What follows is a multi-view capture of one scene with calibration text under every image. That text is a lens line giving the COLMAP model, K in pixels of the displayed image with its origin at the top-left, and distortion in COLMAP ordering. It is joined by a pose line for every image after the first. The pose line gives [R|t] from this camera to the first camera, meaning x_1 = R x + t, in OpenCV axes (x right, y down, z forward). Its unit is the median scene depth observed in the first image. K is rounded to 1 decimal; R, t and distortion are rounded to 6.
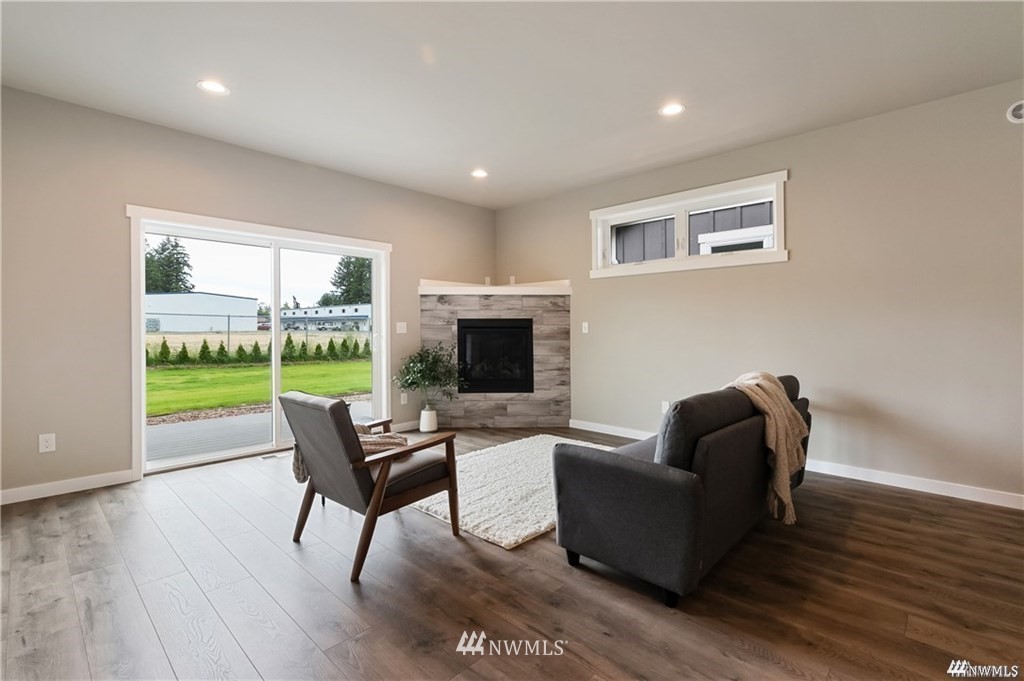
lens RADIAL K [[465.6, 0, 507.3], [0, 465.6, 324.9], [0, 0, 1]] dist [0.005137, 0.000014]
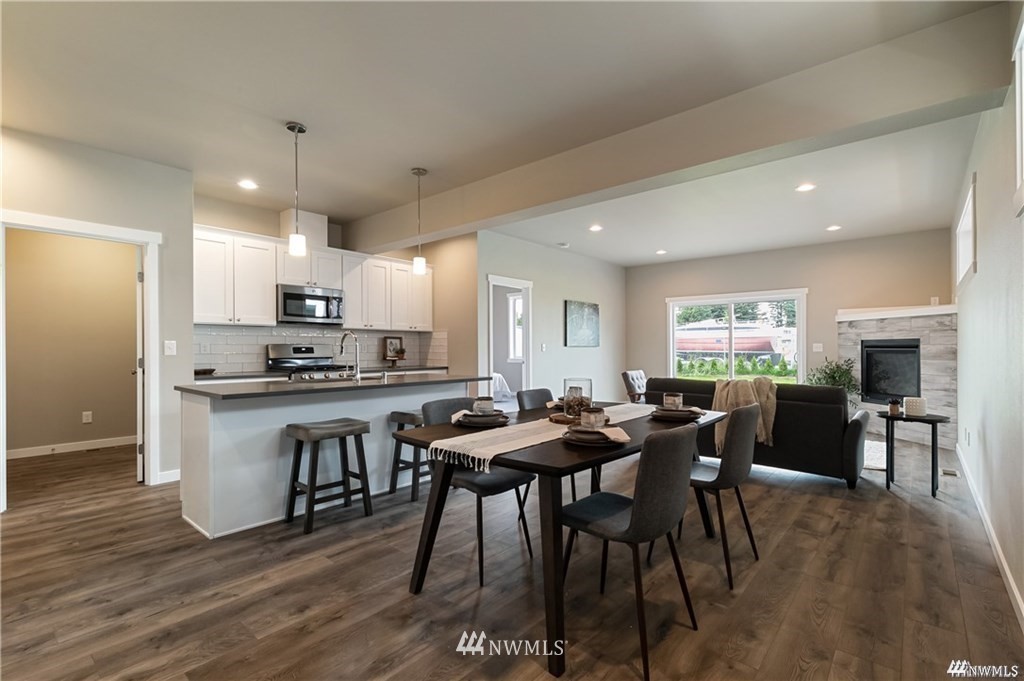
lens RADIAL K [[465.6, 0, 529.1], [0, 465.6, 345.4], [0, 0, 1]] dist [0.005137, 0.000014]
pose [[0.069362, -0.004454, -0.997582, 1.035393], [0.006680, 0.999970, -0.004000, -0.000212], [0.997569, -0.006387, 0.069390, 0.060253]]
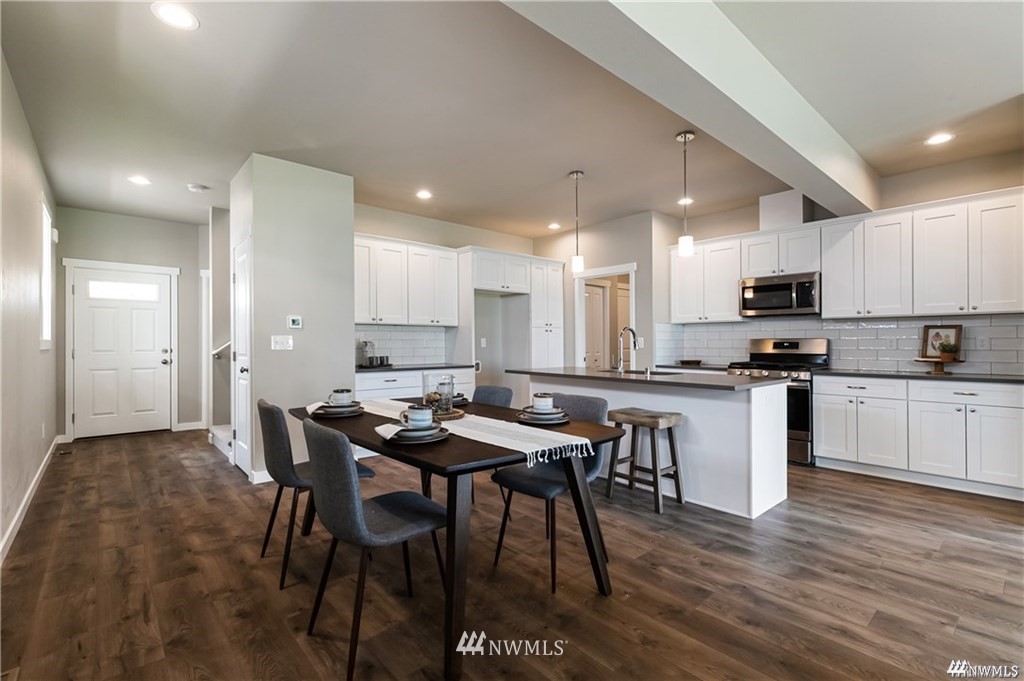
lens RADIAL K [[465.6, 0, 506.1], [0, 465.6, 340.0], [0, 0, 1]] dist [0.005137, 0.000014]
pose [[-0.995749, 0.001239, 0.092097, 0.457533], [-0.000011, 0.999908, -0.013574, 0.004666], [-0.092106, -0.013517, -0.995657, 0.597828]]
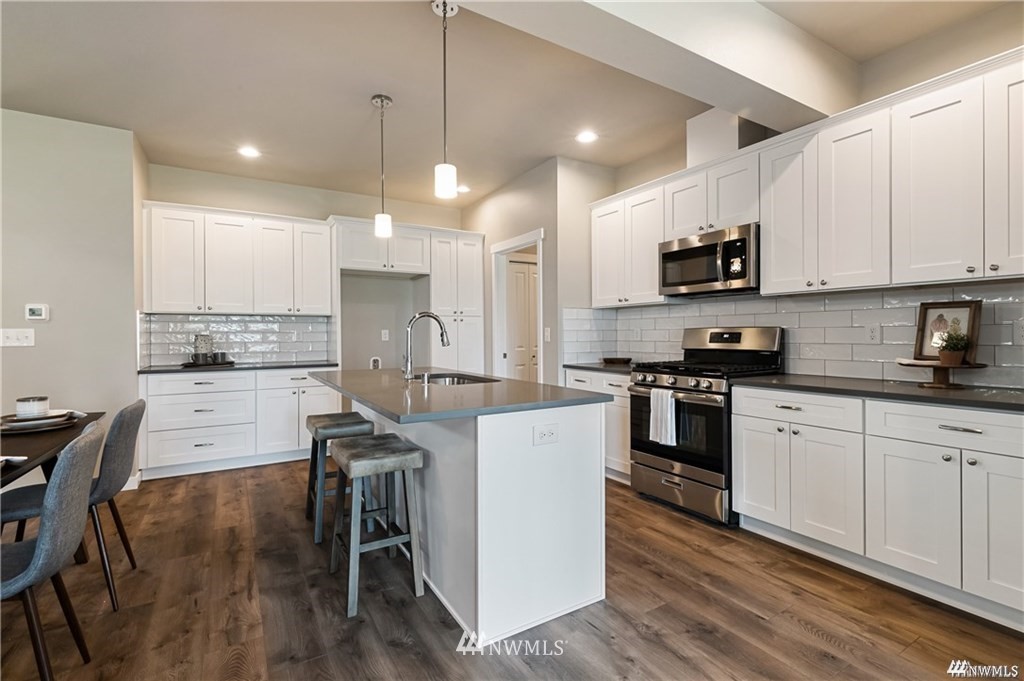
lens RADIAL K [[465.6, 0, 509.5], [0, 465.6, 336.5], [0, 0, 1]] dist [0.005137, 0.000014]
pose [[-0.964352, 0.004426, 0.264585, 0.109083], [0.004171, 0.999990, -0.001527, 0.001111], [-0.264589, -0.000369, -0.964361, 0.308800]]
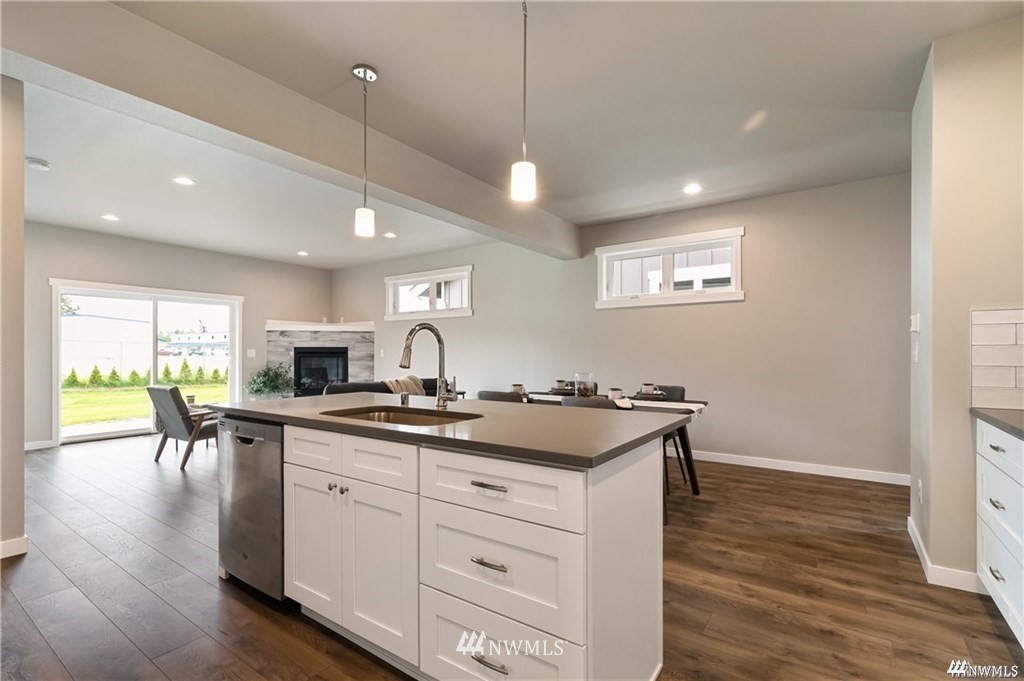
lens RADIAL K [[465.6, 0, 510.5], [0, 465.6, 347.2], [0, 0, 1]] dist [0.005137, 0.000014]
pose [[0.988065, 0.002069, 0.154021, 0.340363], [-0.001002, 0.999975, -0.007006, -0.002937], [-0.154032, 0.006768, 0.988043, -0.557575]]
